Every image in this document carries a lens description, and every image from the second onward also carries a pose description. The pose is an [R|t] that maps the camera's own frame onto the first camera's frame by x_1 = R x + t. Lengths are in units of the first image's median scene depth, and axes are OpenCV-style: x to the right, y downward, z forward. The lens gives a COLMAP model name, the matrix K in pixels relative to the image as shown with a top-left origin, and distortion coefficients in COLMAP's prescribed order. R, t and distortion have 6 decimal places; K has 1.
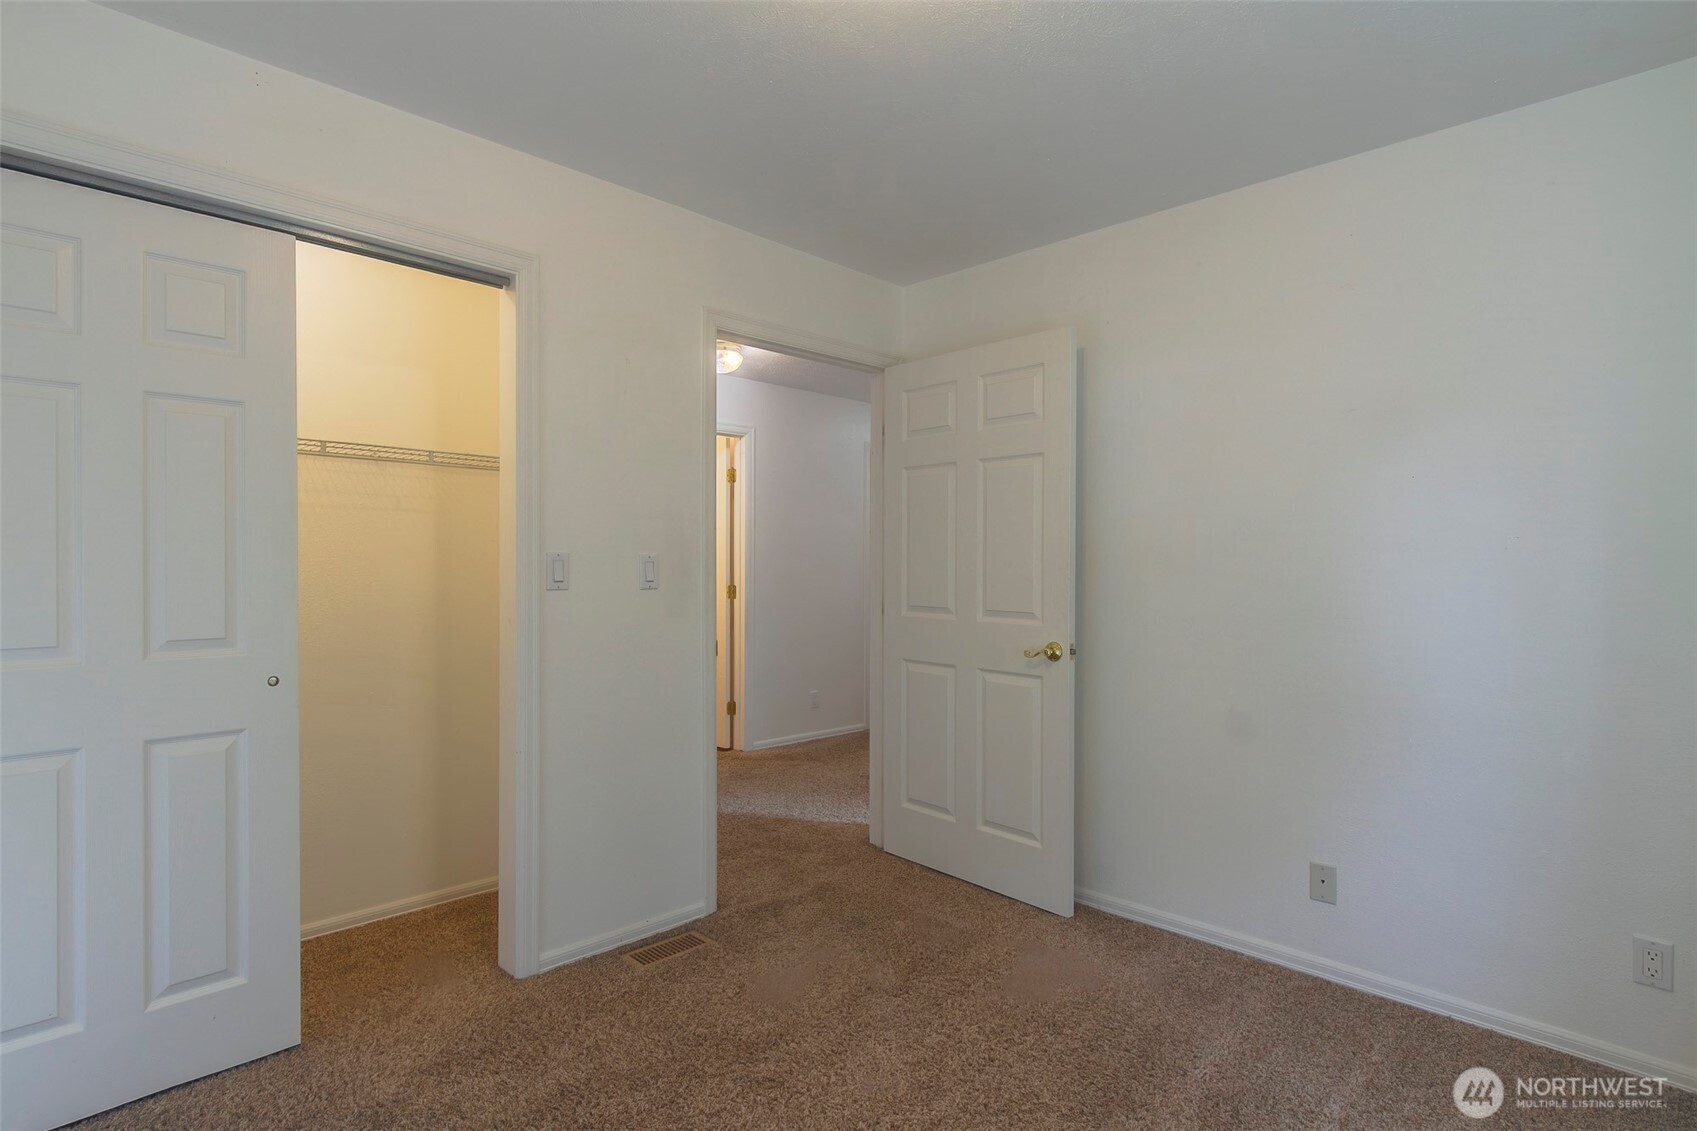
lens RADIAL K [[864.3, 0, 838.7], [0, 864.3, 567.8], [0, 0, 1]] dist [0.000387, -0.000913]
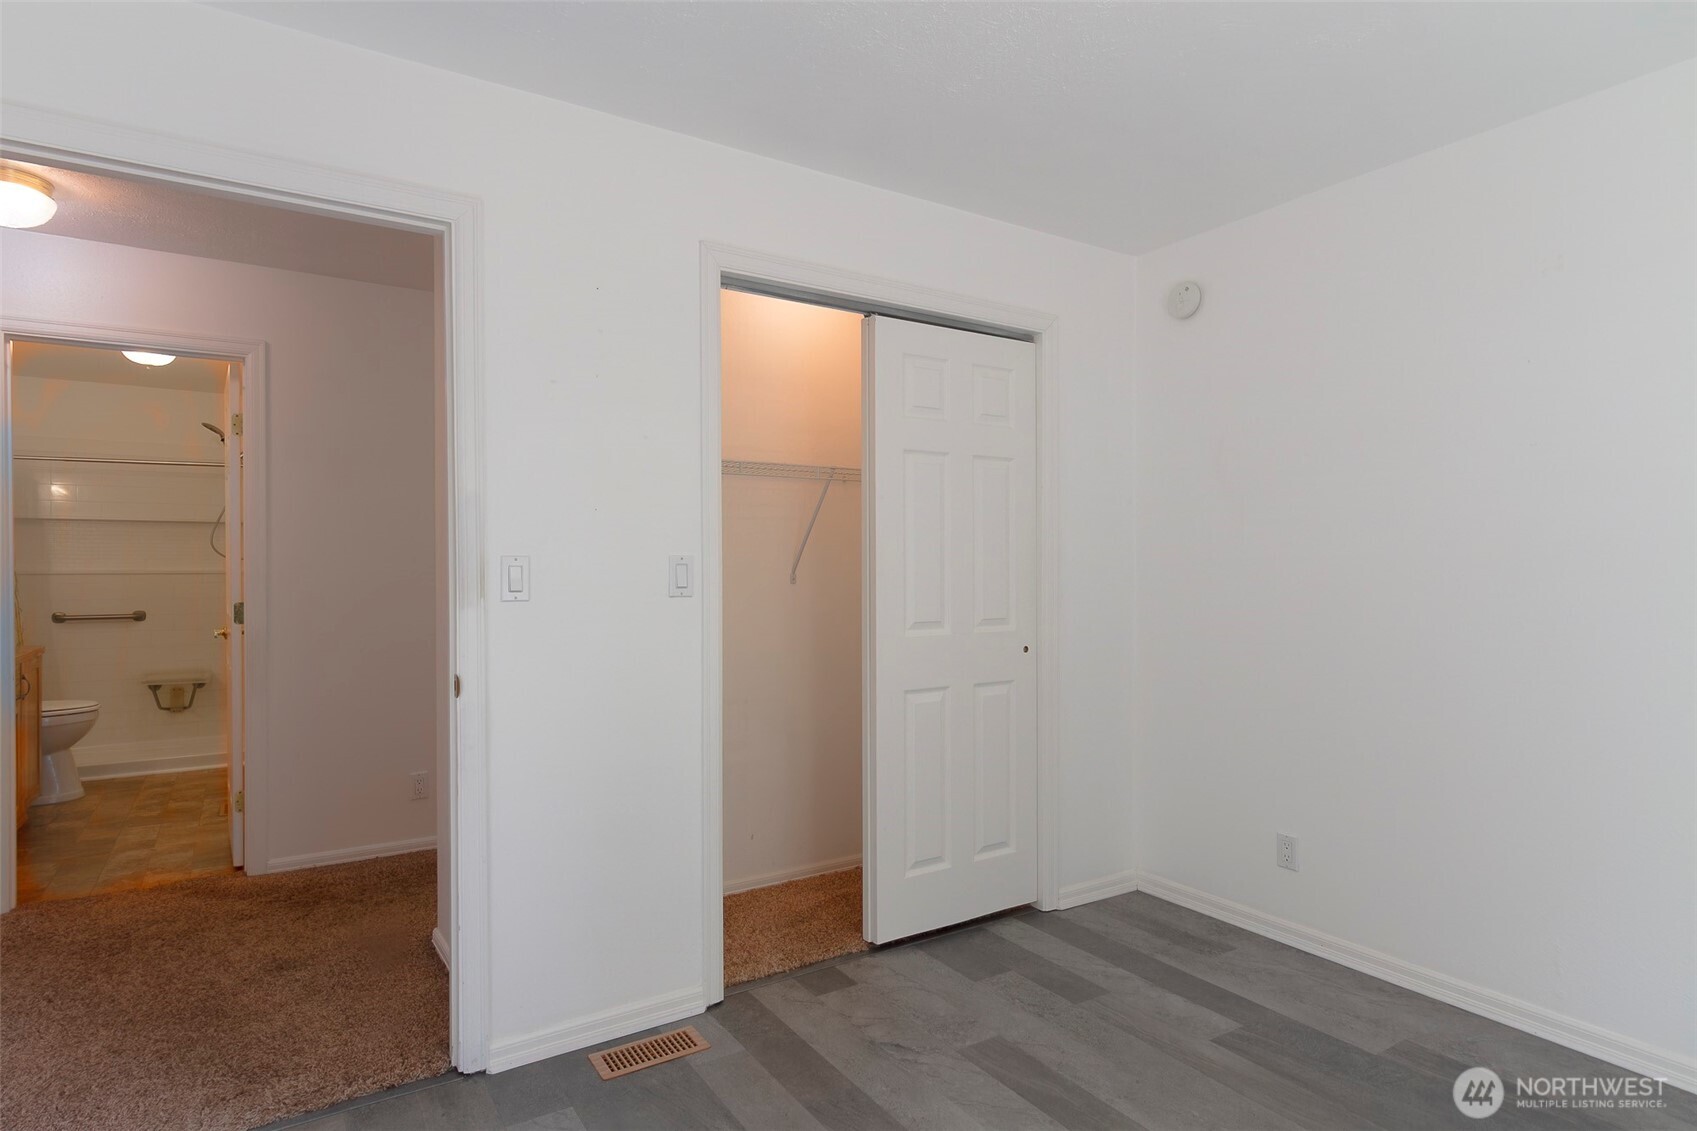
lens RADIAL K [[949.3, 0, 849.1], [0, 949.3, 561.8], [0, 0, 1]] dist [-0.000630, -0.000255]
pose [[0.980810, -0.005722, -0.194882, -0.388664], [0.004249, 0.999959, -0.007977, -0.002659], [0.194920, 0.006995, 0.980794, -0.389694]]
